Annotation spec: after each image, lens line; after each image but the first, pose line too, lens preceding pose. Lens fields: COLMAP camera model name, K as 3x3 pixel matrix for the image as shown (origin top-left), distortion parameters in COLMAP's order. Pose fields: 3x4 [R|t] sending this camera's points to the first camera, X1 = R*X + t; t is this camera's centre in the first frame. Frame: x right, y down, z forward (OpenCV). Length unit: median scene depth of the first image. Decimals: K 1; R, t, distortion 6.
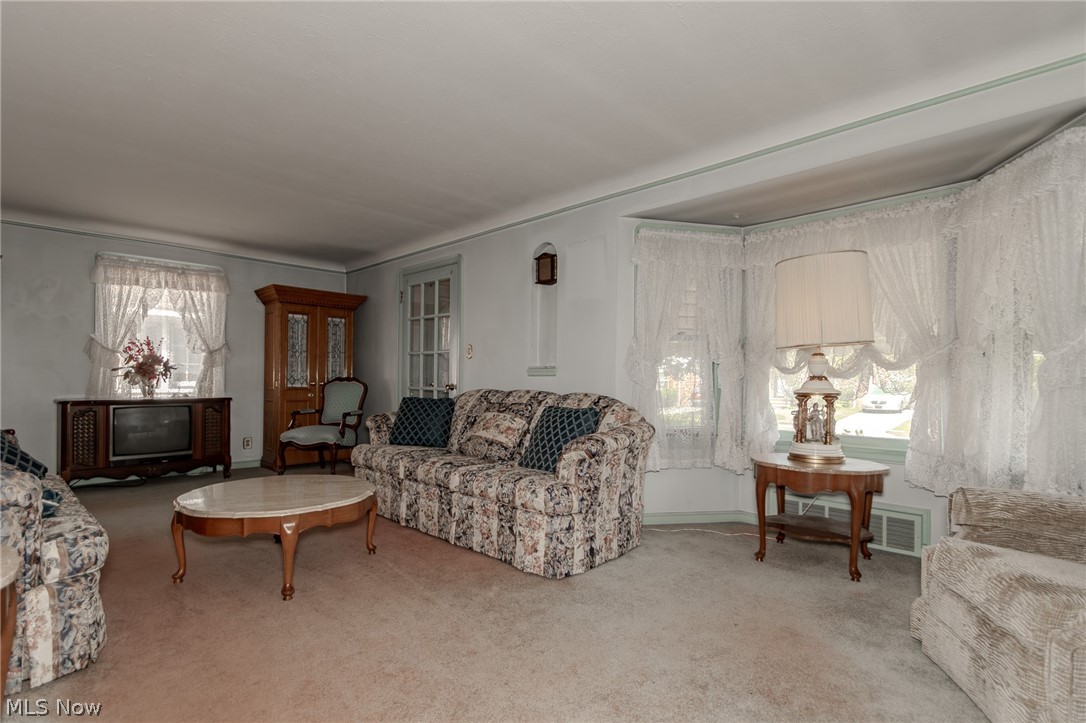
lens RADIAL K [[507.1, 0, 543.0], [0, 507.1, 361.5], [0, 0, 1]] dist [-0.002239, -0.000379]
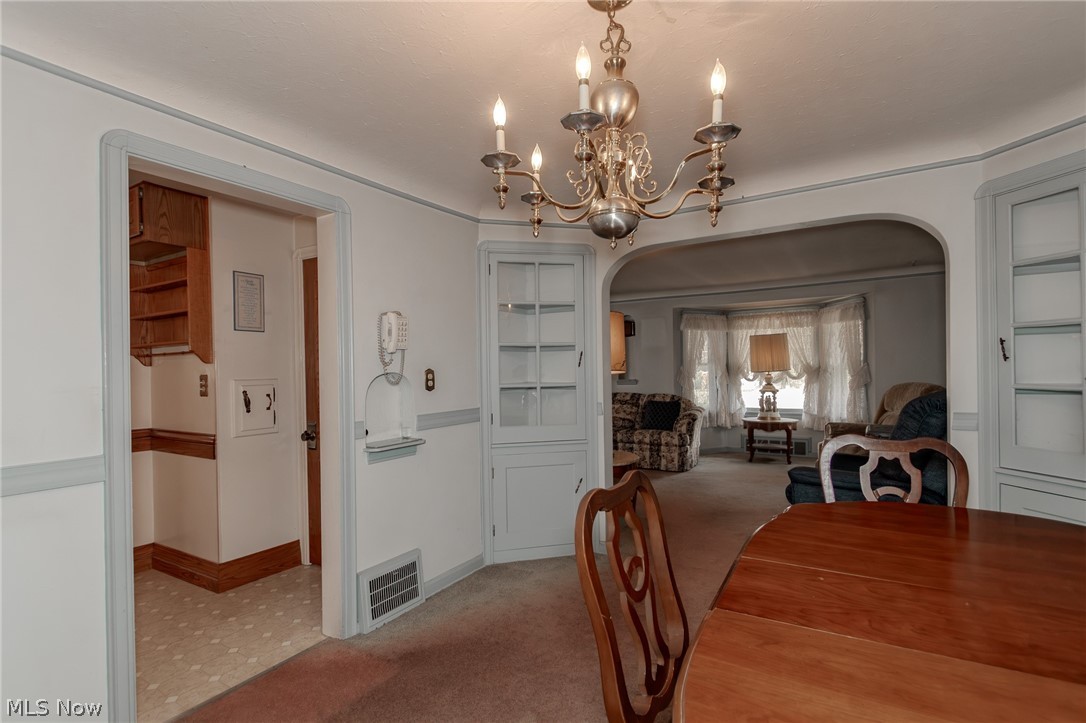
lens RADIAL K [[507.1, 0, 543.0], [0, 507.1, 361.5], [0, 0, 1]] dist [-0.002239, -0.000379]
pose [[0.974309, -0.020911, 0.224242, -1.020420], [0.015112, 0.999506, 0.027548, -0.157402], [-0.224707, -0.023451, 0.974144, -1.066049]]
